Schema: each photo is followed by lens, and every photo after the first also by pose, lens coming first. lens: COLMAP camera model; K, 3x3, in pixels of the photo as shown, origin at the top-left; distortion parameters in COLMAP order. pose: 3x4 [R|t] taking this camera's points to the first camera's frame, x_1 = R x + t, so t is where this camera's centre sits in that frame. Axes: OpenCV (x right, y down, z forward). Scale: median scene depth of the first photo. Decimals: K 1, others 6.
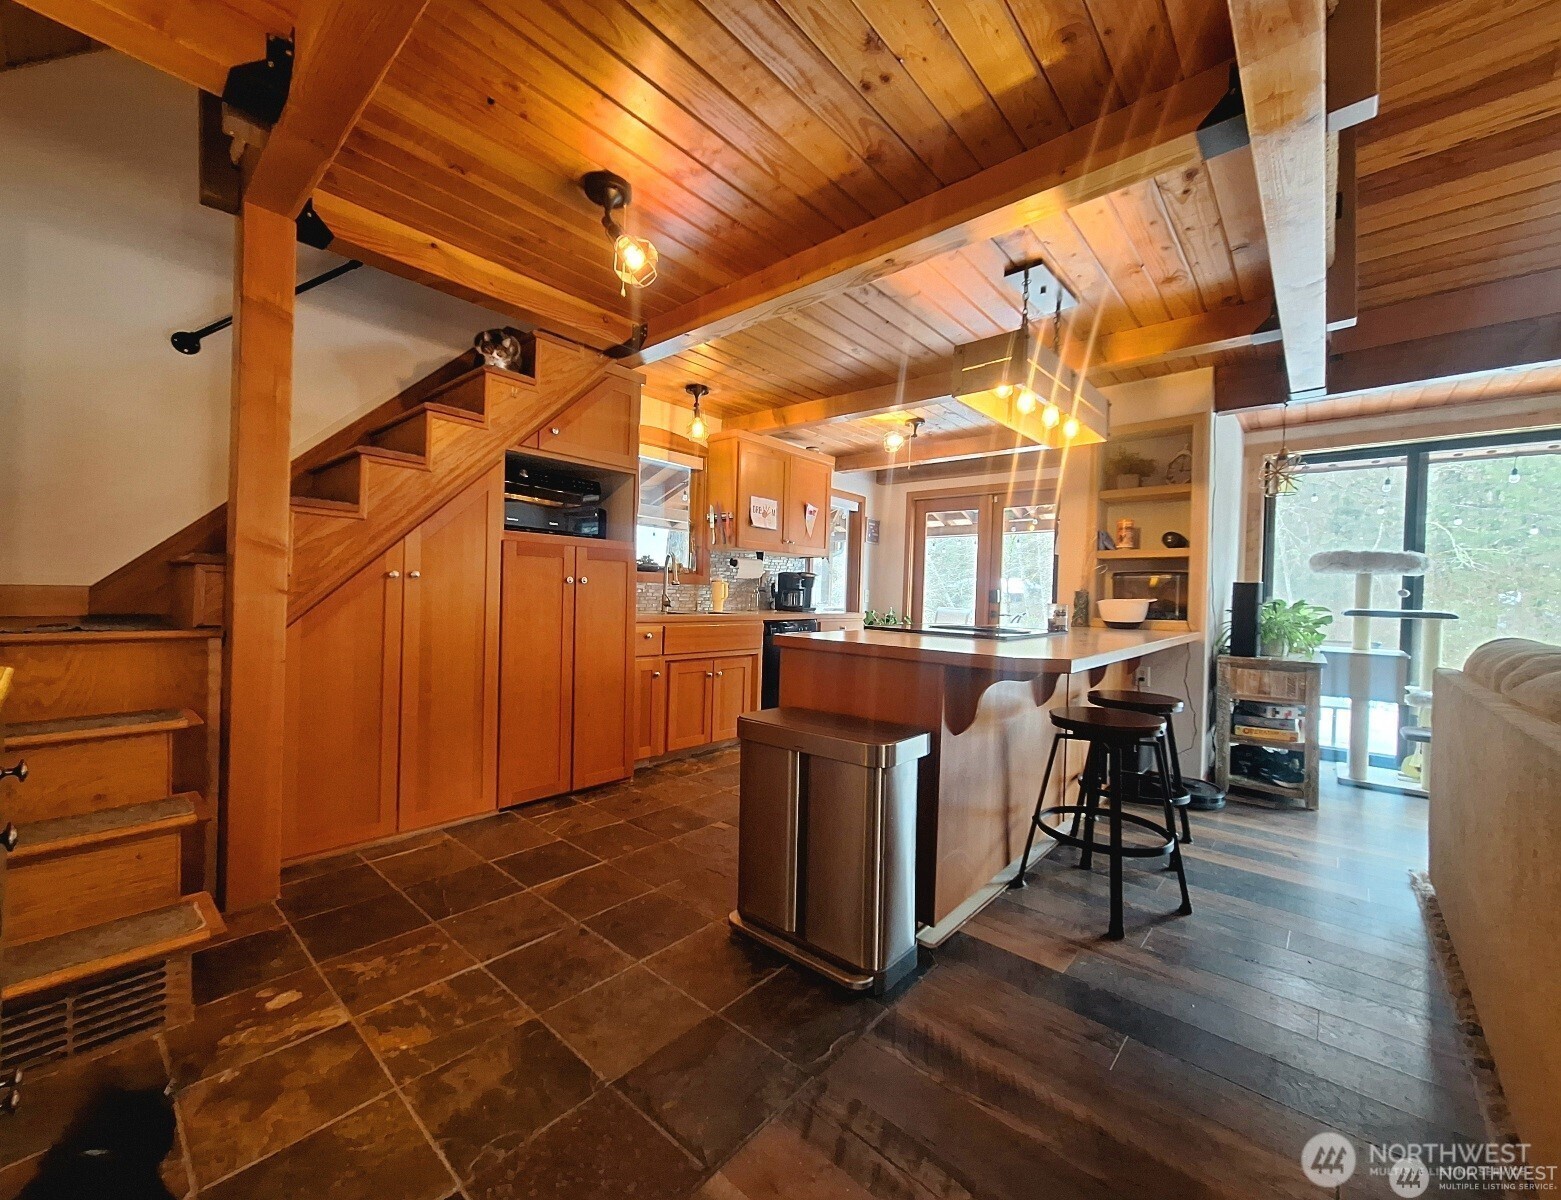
lens RADIAL K [[617.3, 0, 770.4], [0, 617.3, 602.4], [0, 0, 1]] dist [-0.003069, -0.000138]
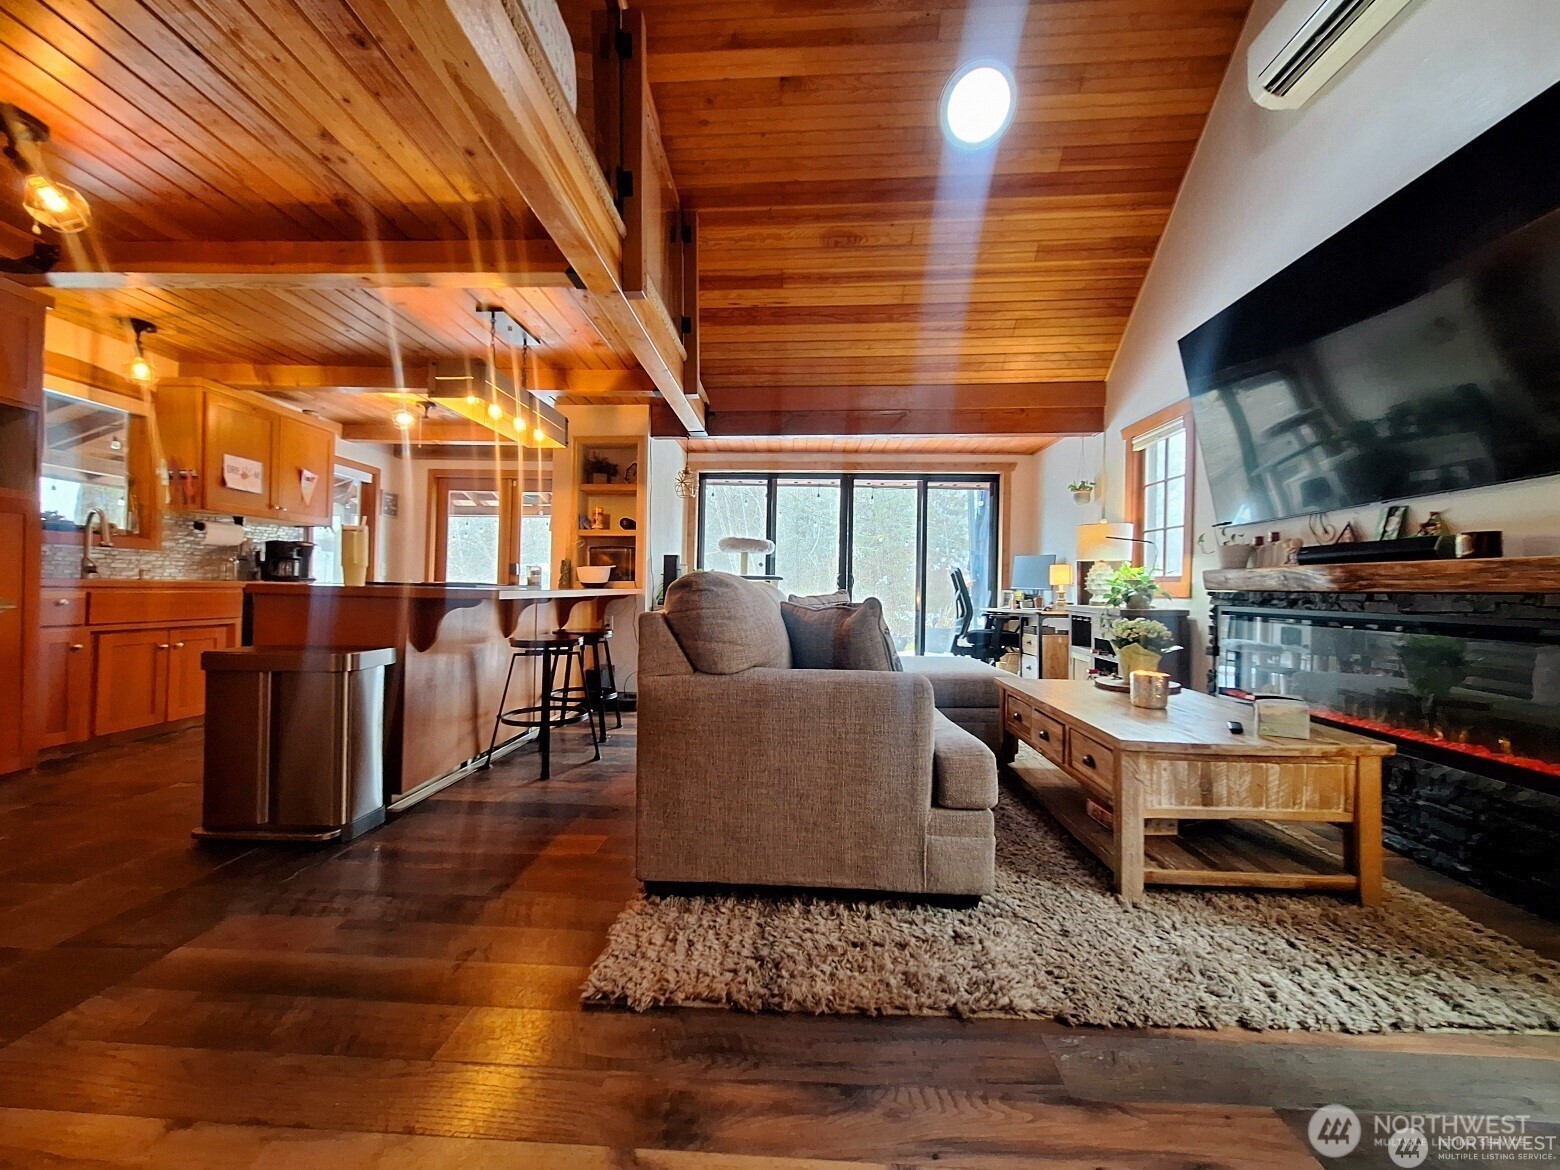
lens RADIAL K [[616.0, 0, 771.7], [0, 616.0, 584.8], [0, 0, 1]] dist [0.001310, 0.000961]
pose [[0.774766, -0.008610, 0.632189, 0.022327], [0.012542, 0.999920, -0.001753, 0.042191], [-0.632123, 0.009287, 0.774812, -0.277466]]
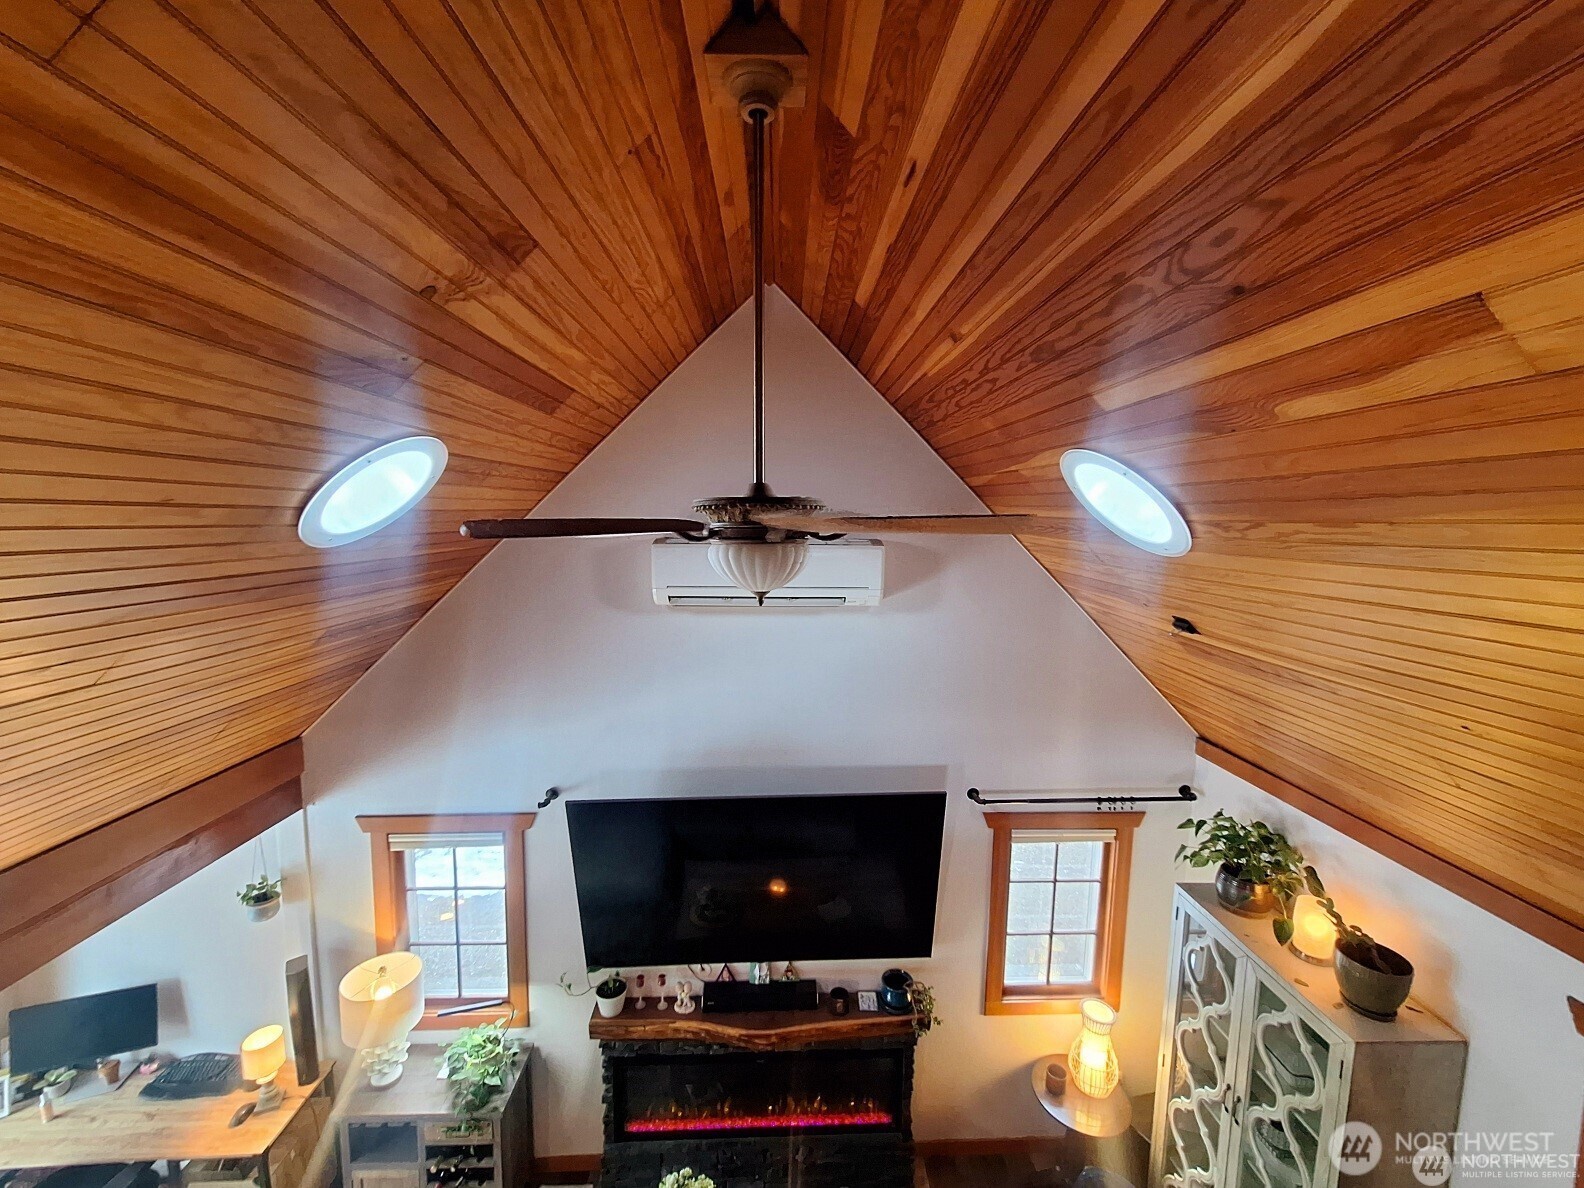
lens RADIAL K [[625.5, 0, 792.6], [0, 625.5, 593.5], [0, 0, 1]] dist [0.001310, 0.000961]
pose [[-0.694654, -0.106076, 0.711480, 0.311409], [-0.008872, 0.990256, 0.138977, -0.697632], [-0.719289, 0.090229, -0.688826, 0.369627]]
